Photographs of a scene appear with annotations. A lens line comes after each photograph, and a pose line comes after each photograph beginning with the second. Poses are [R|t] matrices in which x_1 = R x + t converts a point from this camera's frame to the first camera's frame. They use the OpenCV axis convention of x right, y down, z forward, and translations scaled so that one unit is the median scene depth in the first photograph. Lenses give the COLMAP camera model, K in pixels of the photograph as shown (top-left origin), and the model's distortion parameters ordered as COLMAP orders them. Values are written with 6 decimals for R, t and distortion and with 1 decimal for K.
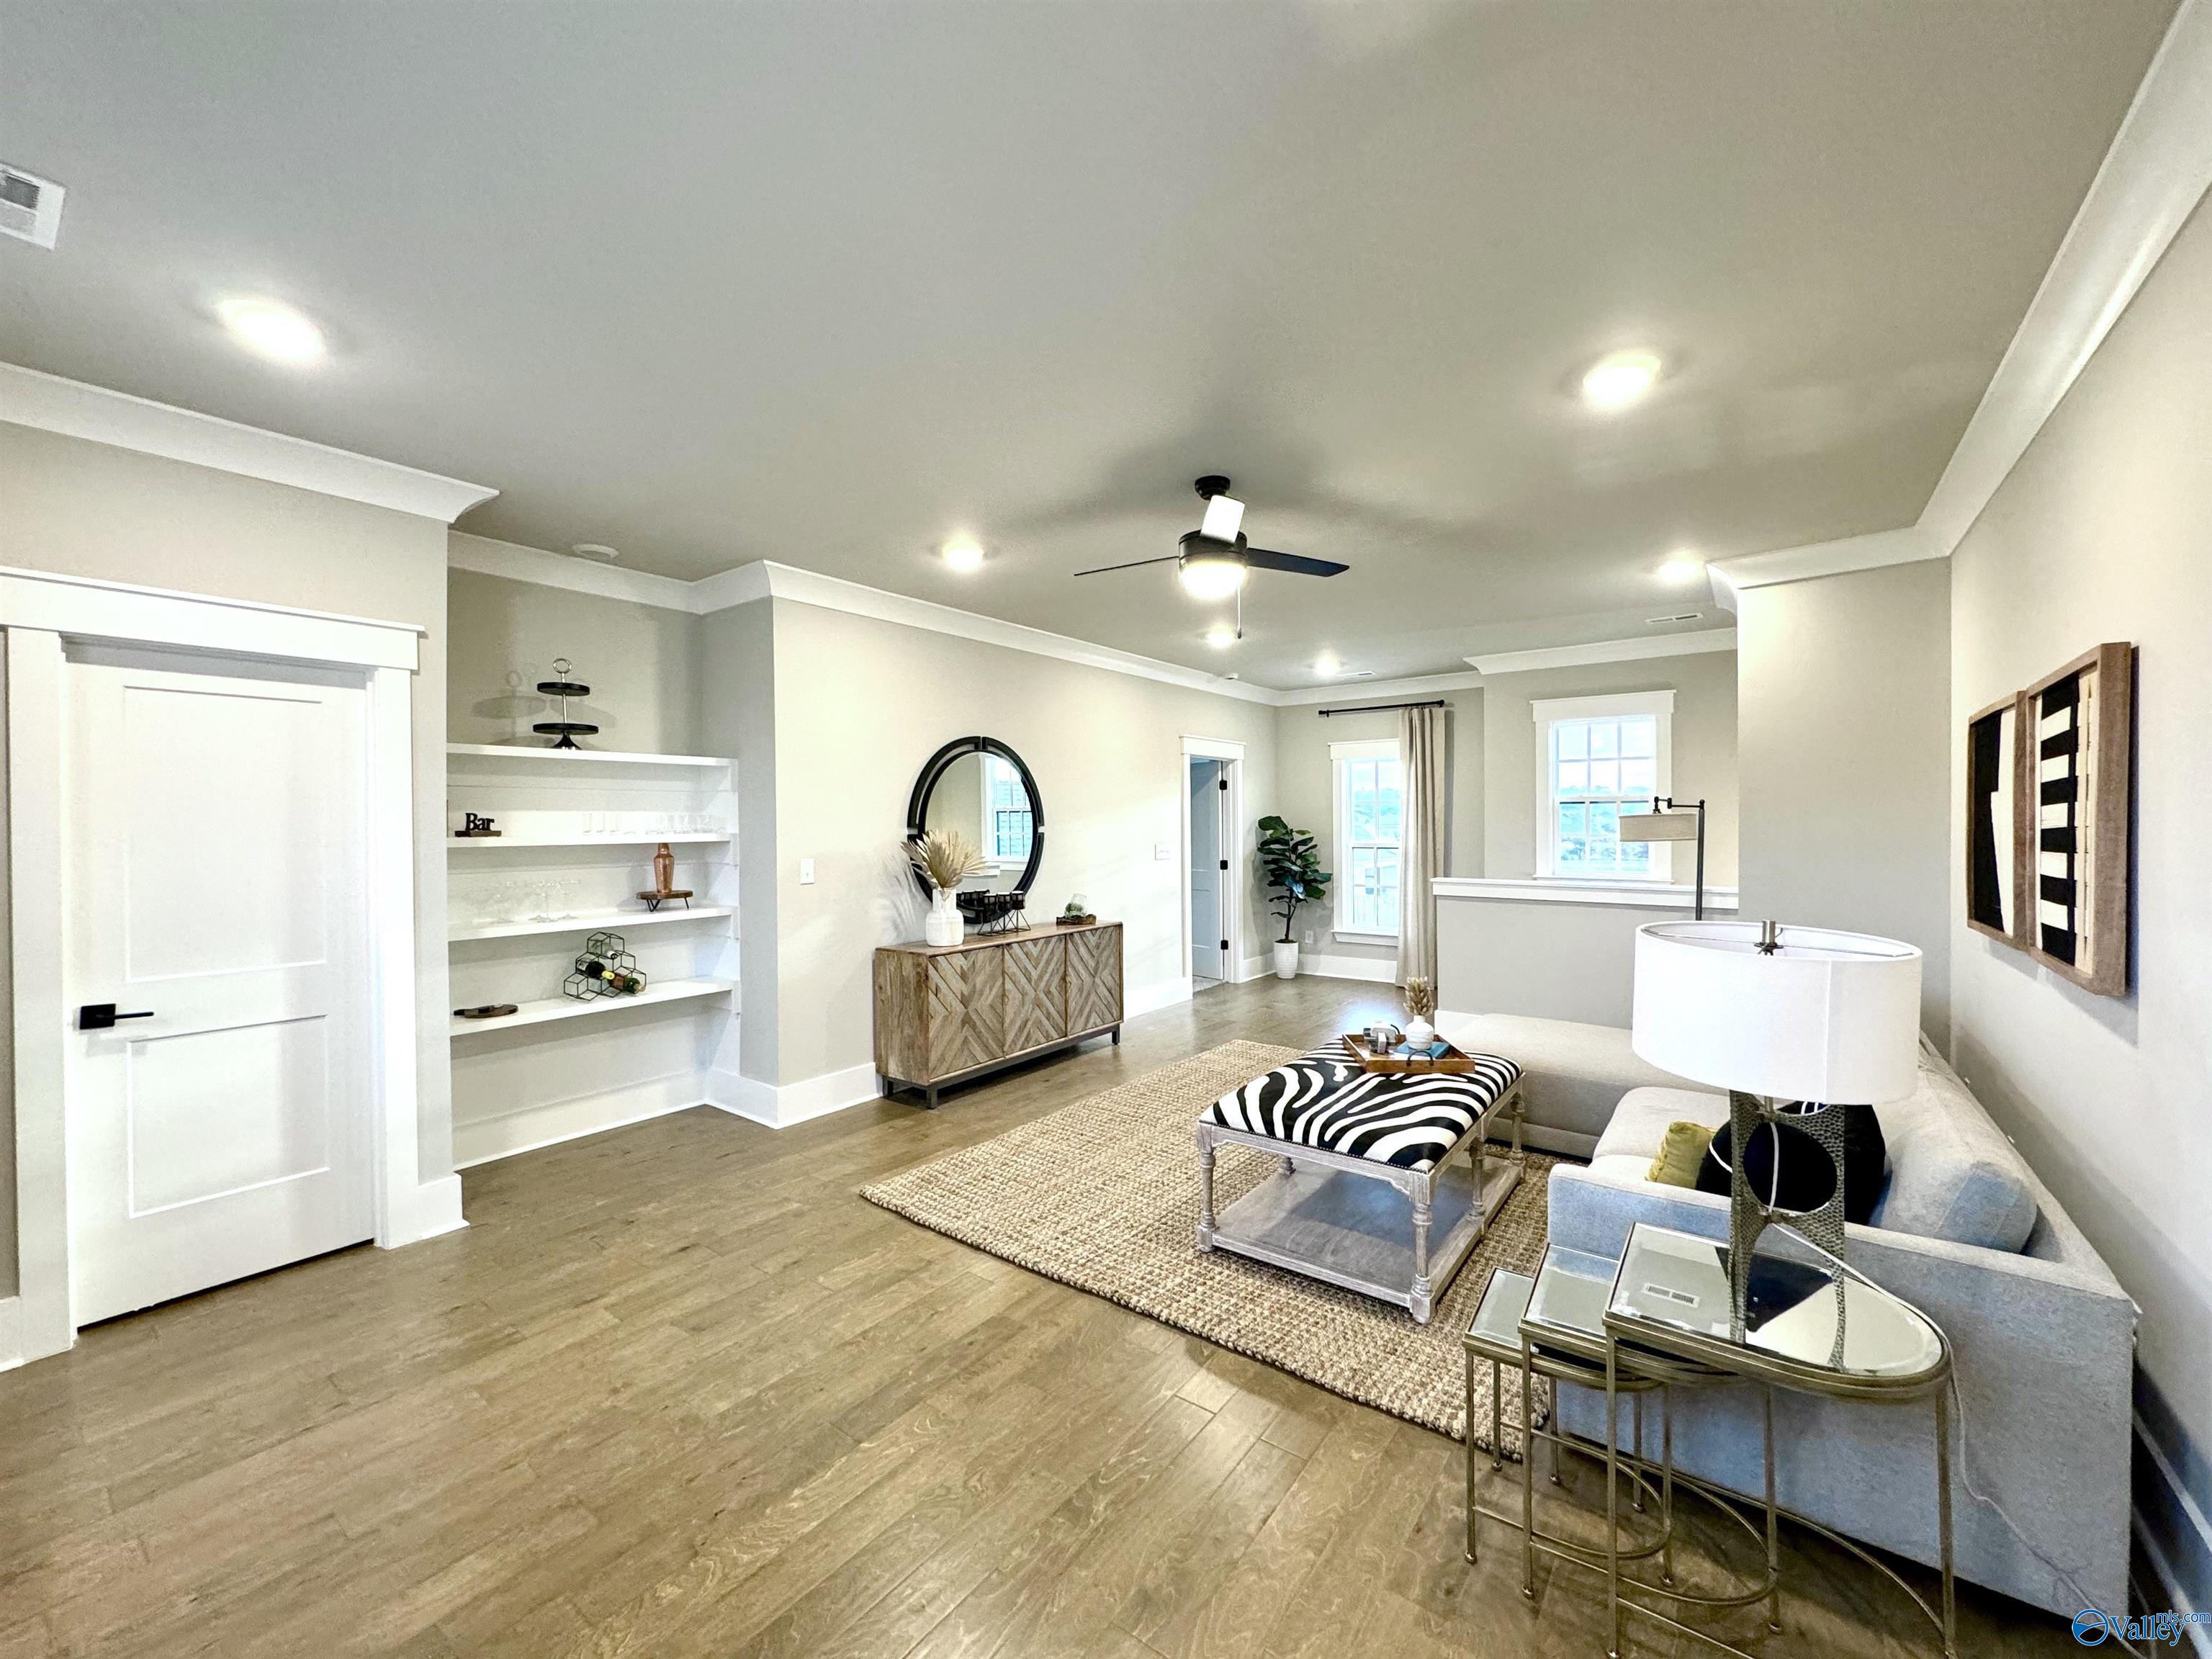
lens RADIAL K [[882.1, 0, 1106.0], [0, 882.1, 829.5], [0, 0, 1]] dist [-0.000375, 0.000255]
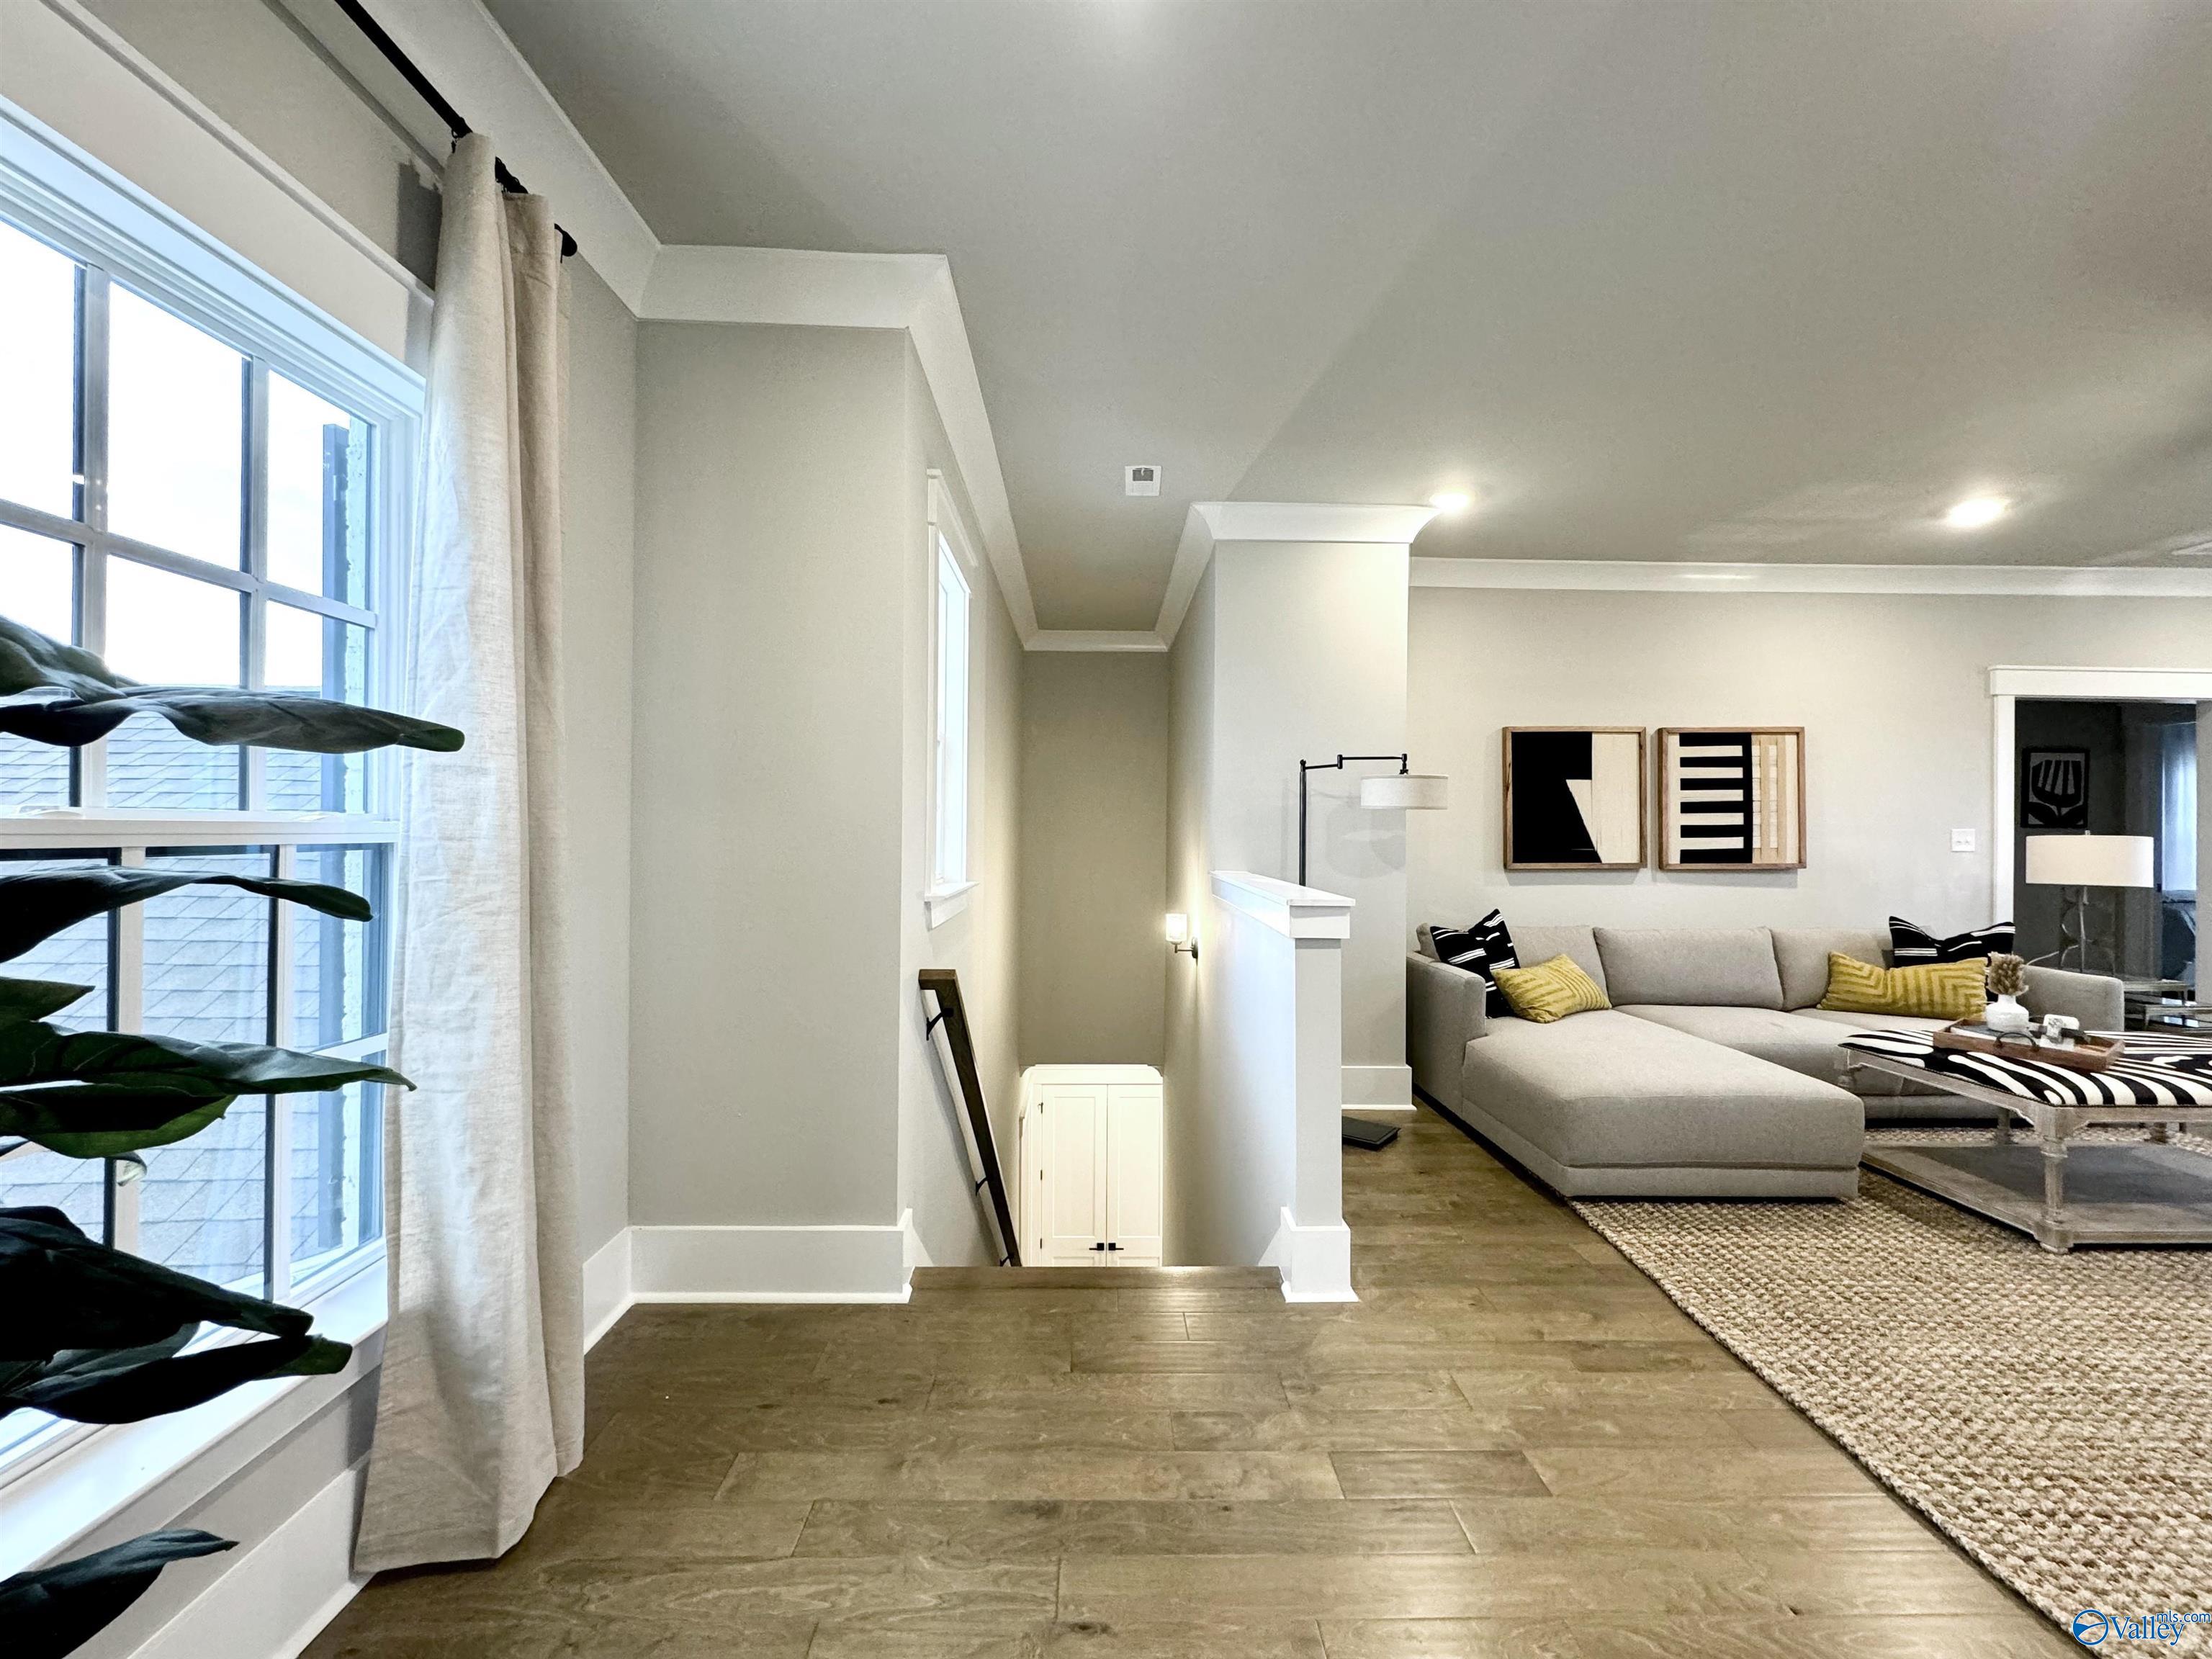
lens RADIAL K [[882.1, 0, 1106.0], [0, 882.1, 829.5], [0, 0, 1]] dist [-0.000375, 0.000255]
pose [[-0.613019, 0.005531, 0.790049, 0.271904], [0.006862, 0.999975, -0.001676, 0.050785], [-0.790038, 0.004394, -0.613042, 2.944908]]
